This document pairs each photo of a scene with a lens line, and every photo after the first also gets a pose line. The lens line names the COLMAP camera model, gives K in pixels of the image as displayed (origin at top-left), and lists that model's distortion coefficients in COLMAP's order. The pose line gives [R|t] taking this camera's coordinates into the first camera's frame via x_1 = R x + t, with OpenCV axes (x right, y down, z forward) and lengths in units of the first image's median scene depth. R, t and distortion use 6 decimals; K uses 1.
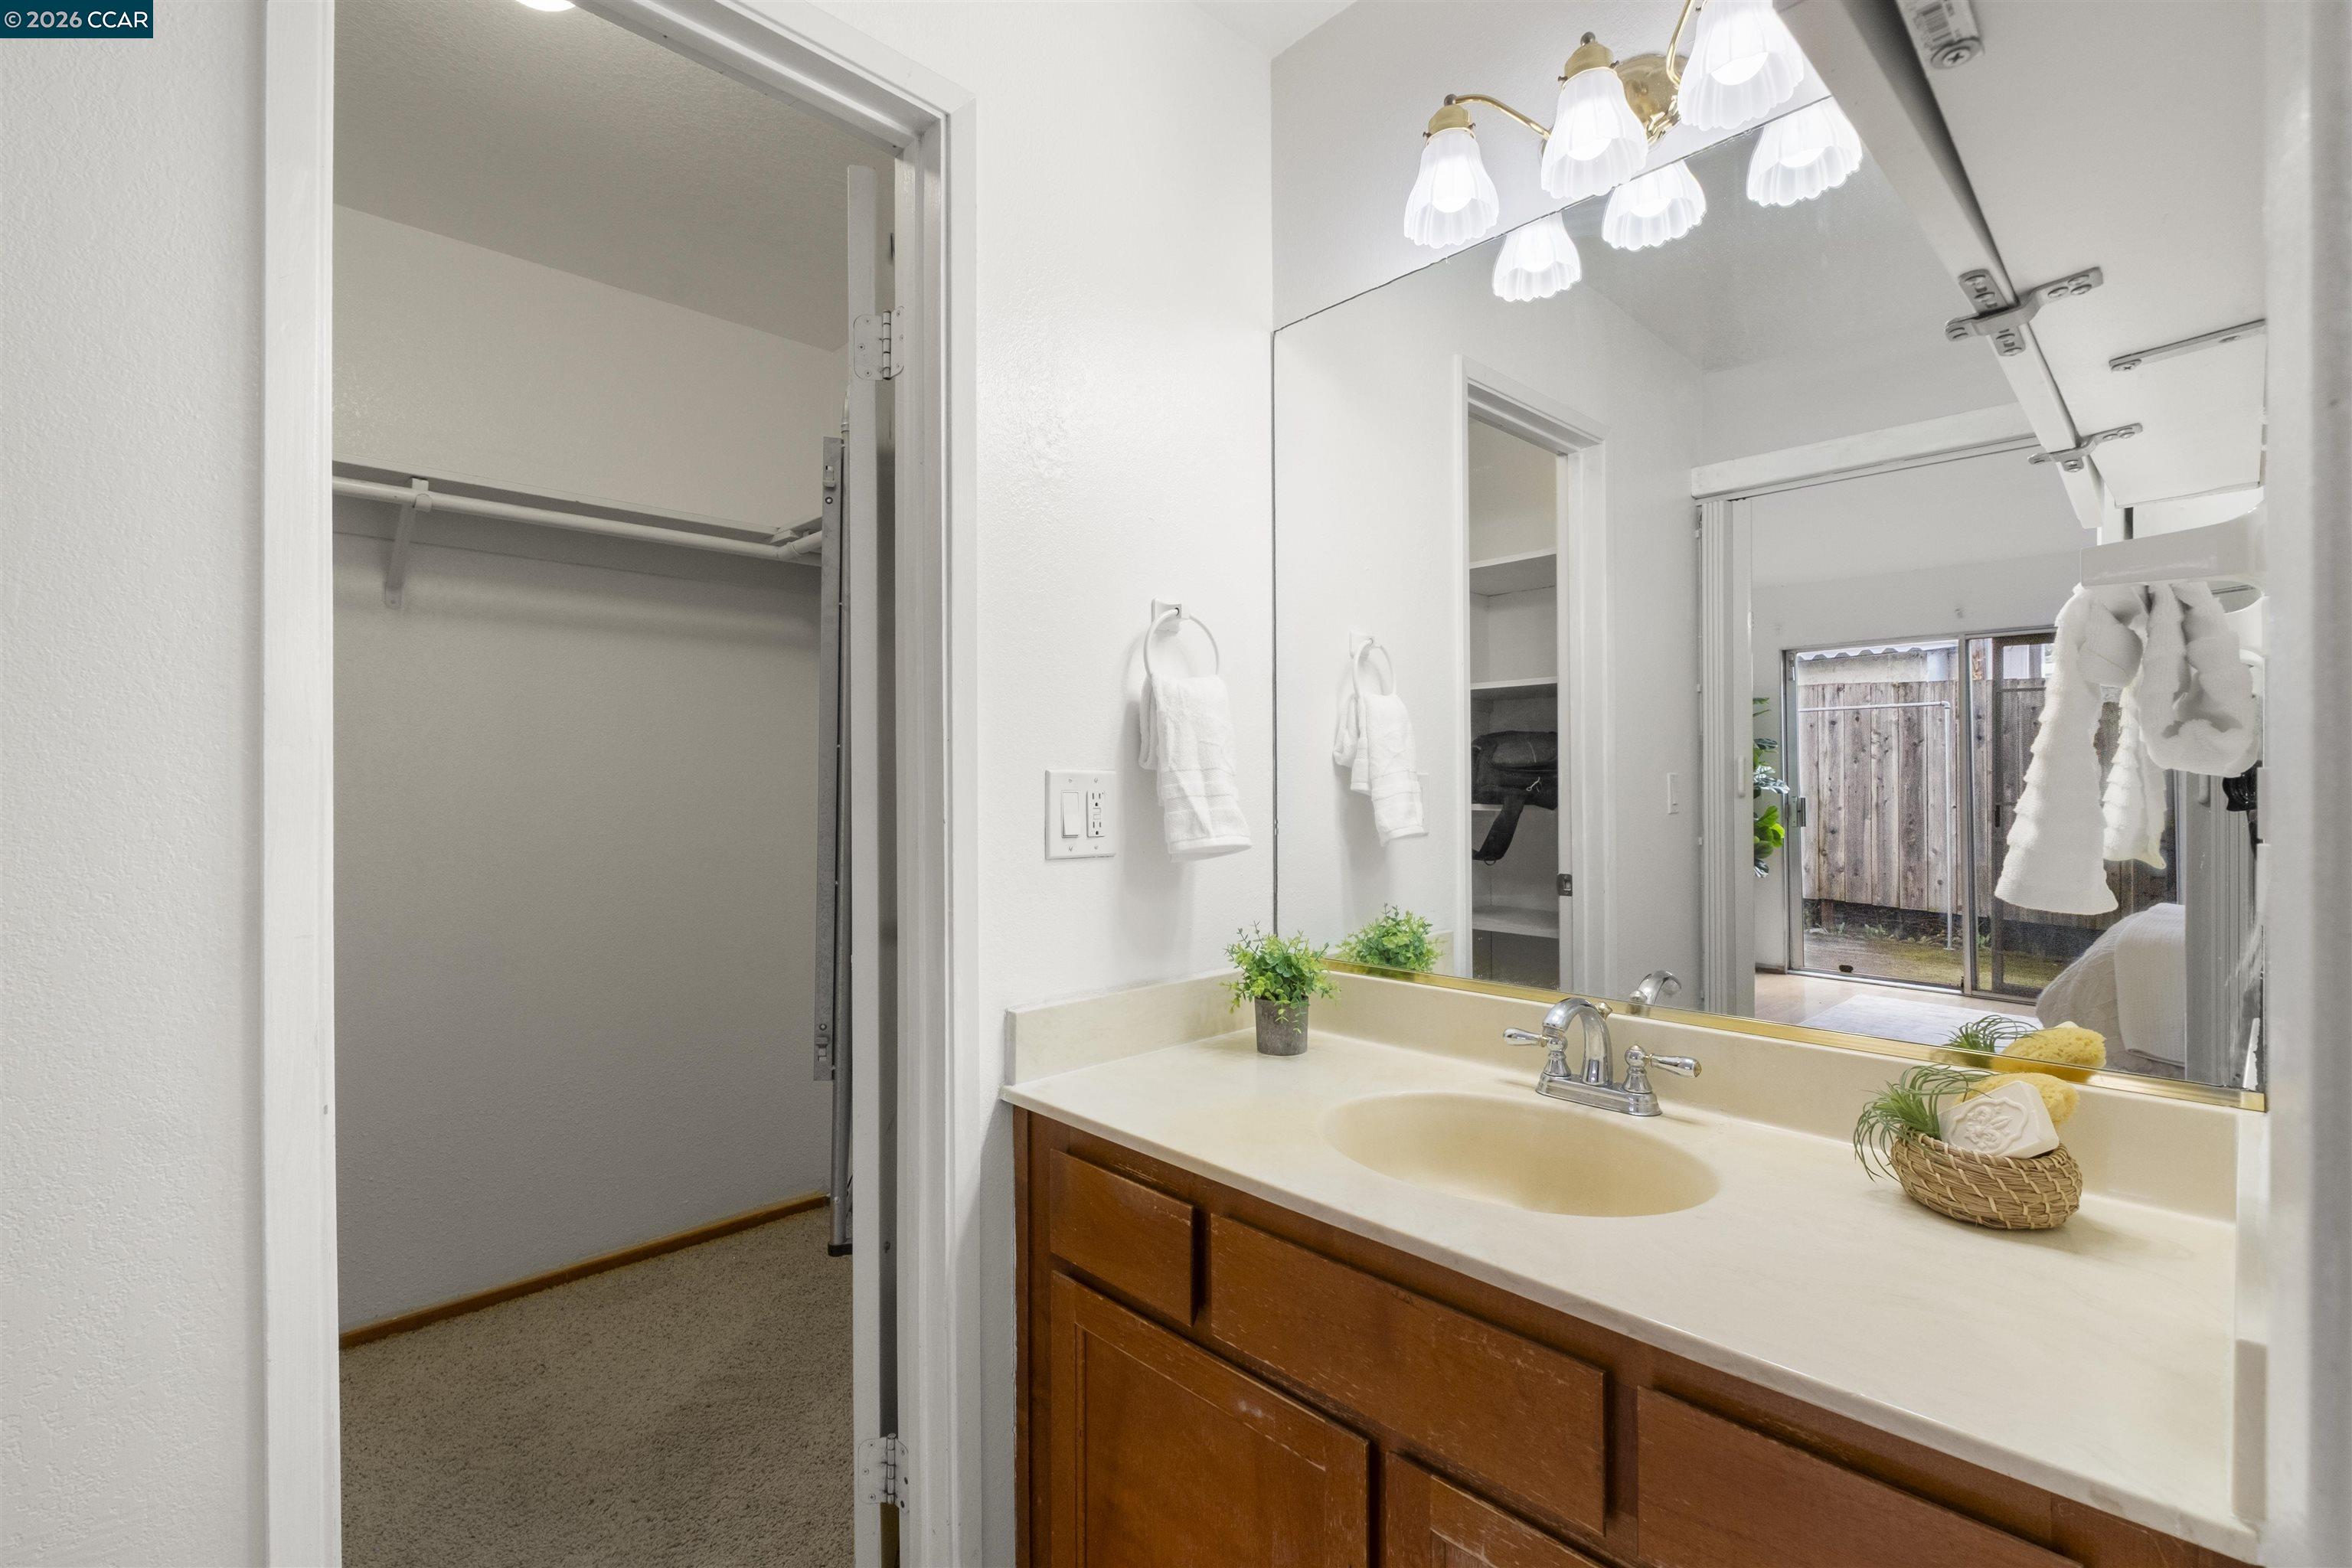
lens RADIAL K [[1037.8, 0, 1176.0], [0, 1037.8, 784.0], [0, 0, 1]] dist [0.025836, -0.000221]
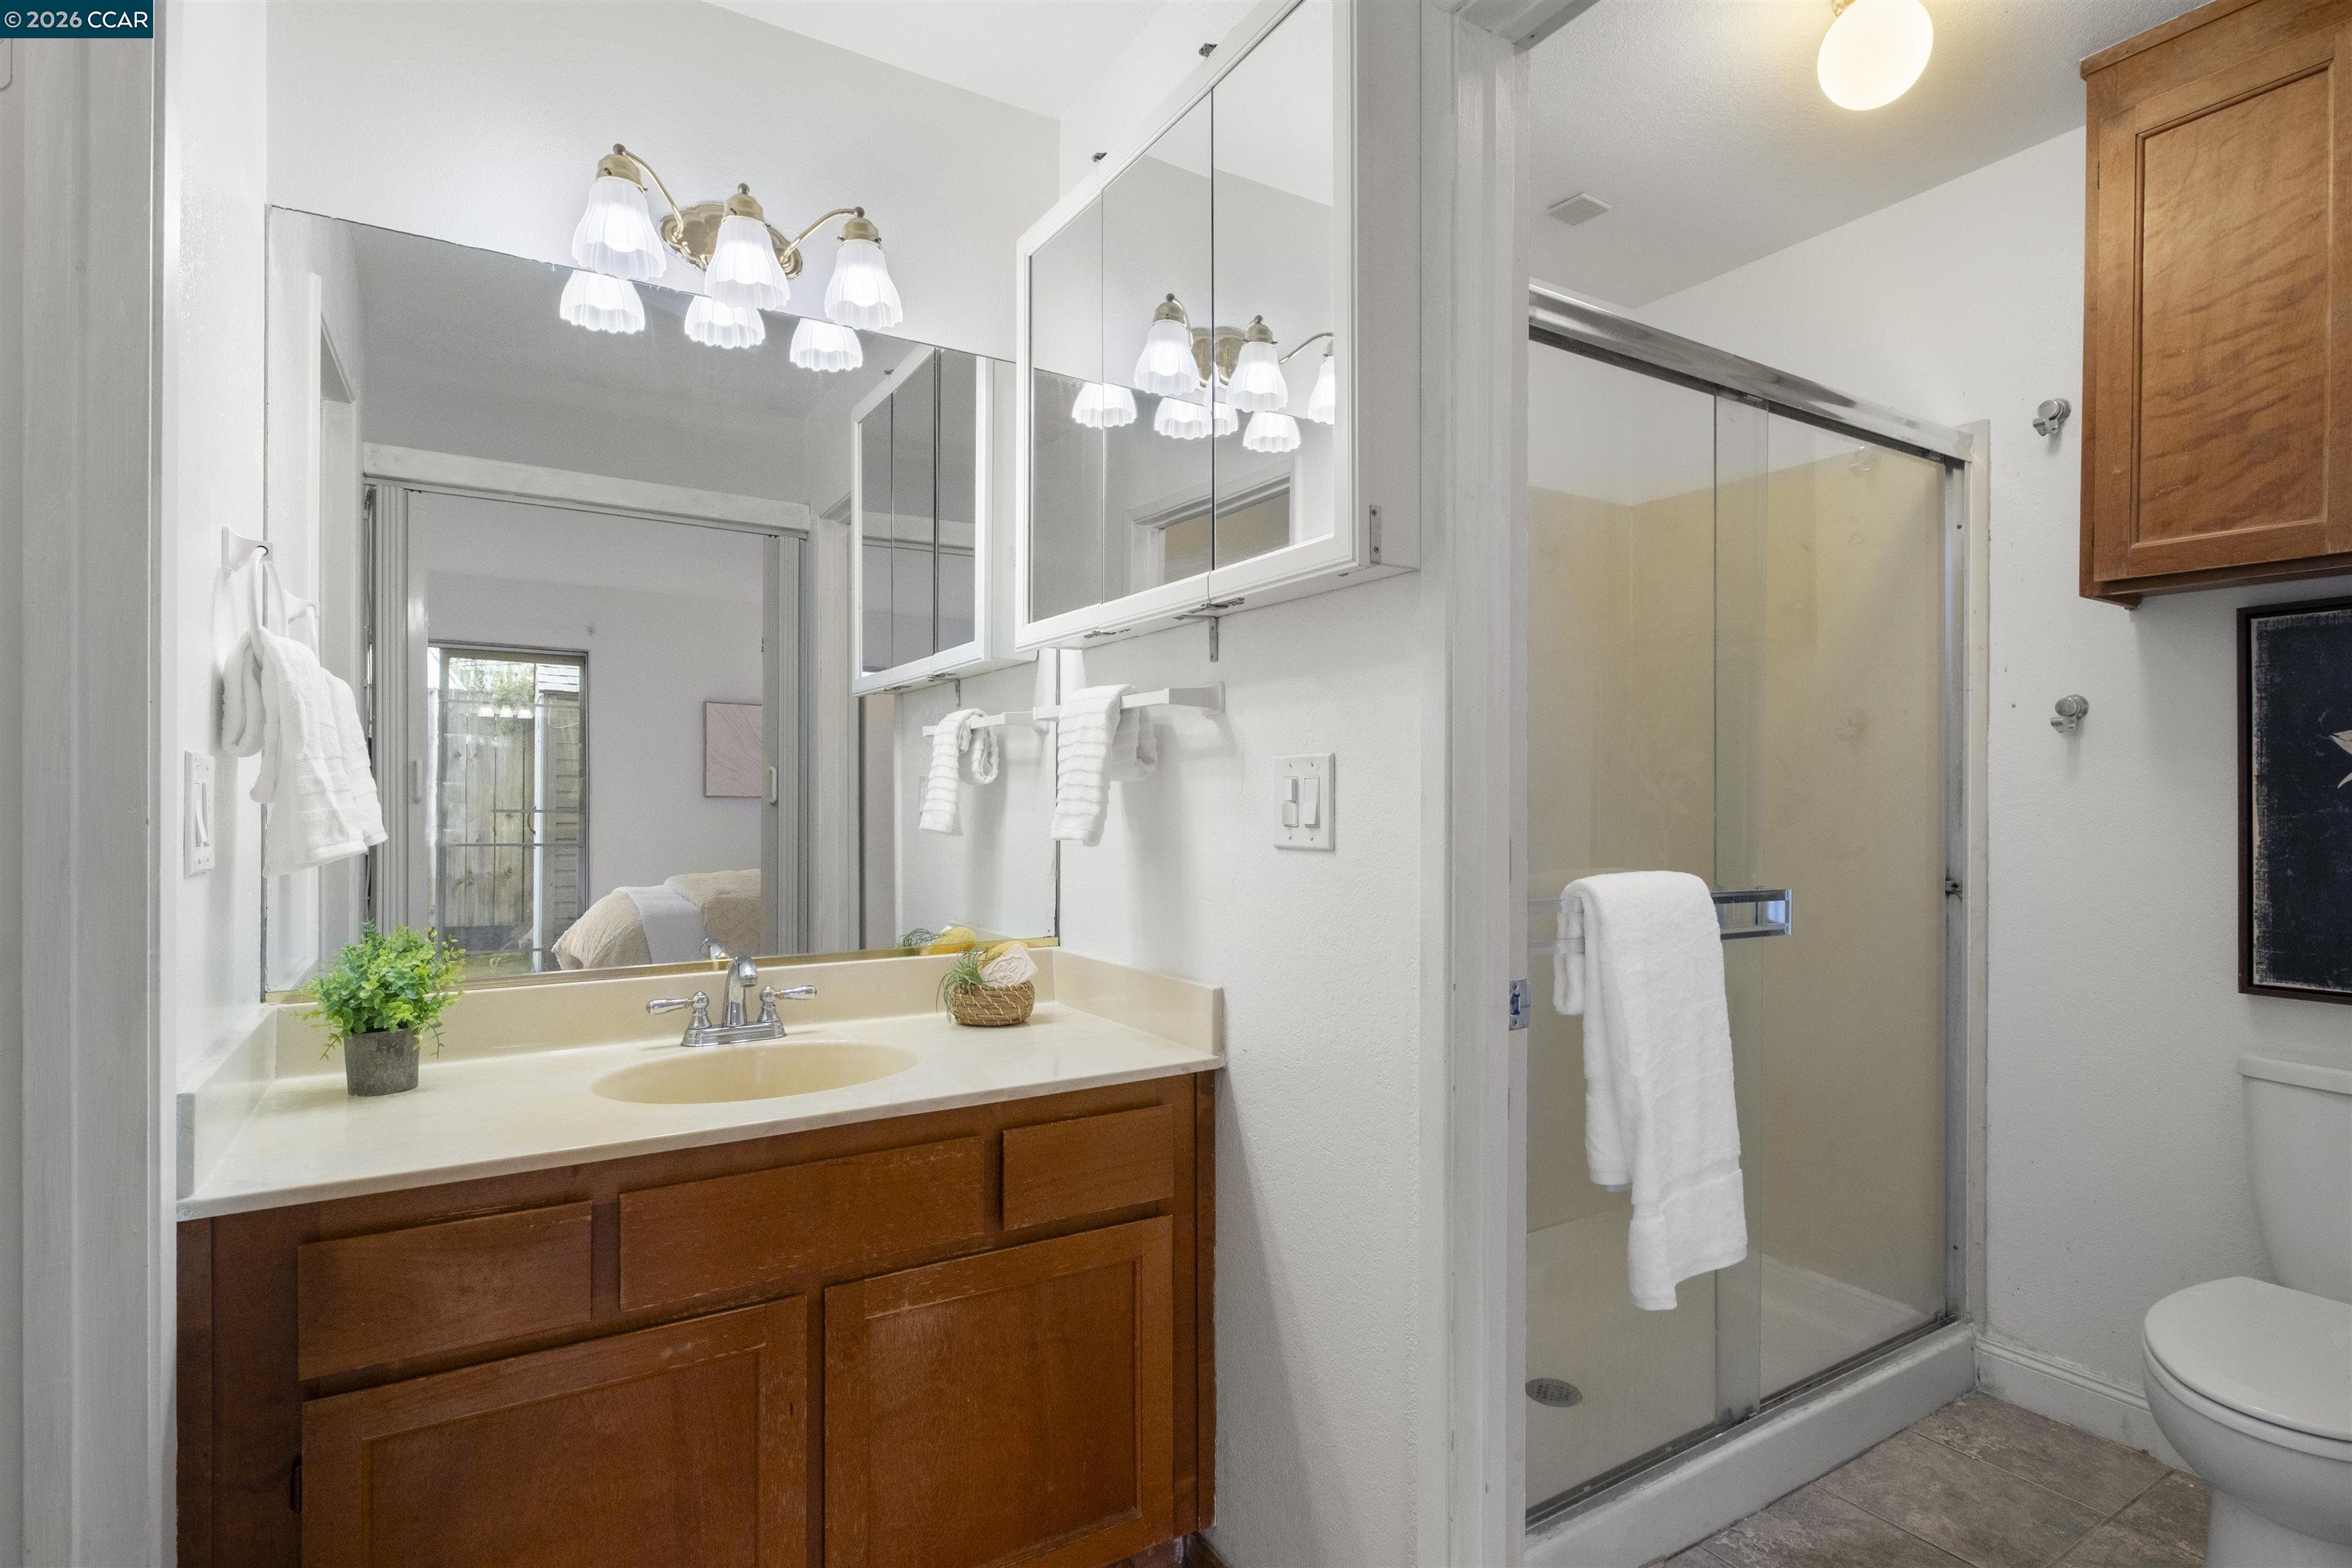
lens RADIAL K [[1151.1, 0, 1176.0], [0, 1151.1, 784.0], [0, 0, 1]] dist [-0.000902, -0.000106]
pose [[0.227415, 0.018720, 0.973618, -0.759078], [-0.014096, 0.999774, -0.015930, 0.012801], [-0.973696, -0.010101, 0.227628, 0.170620]]
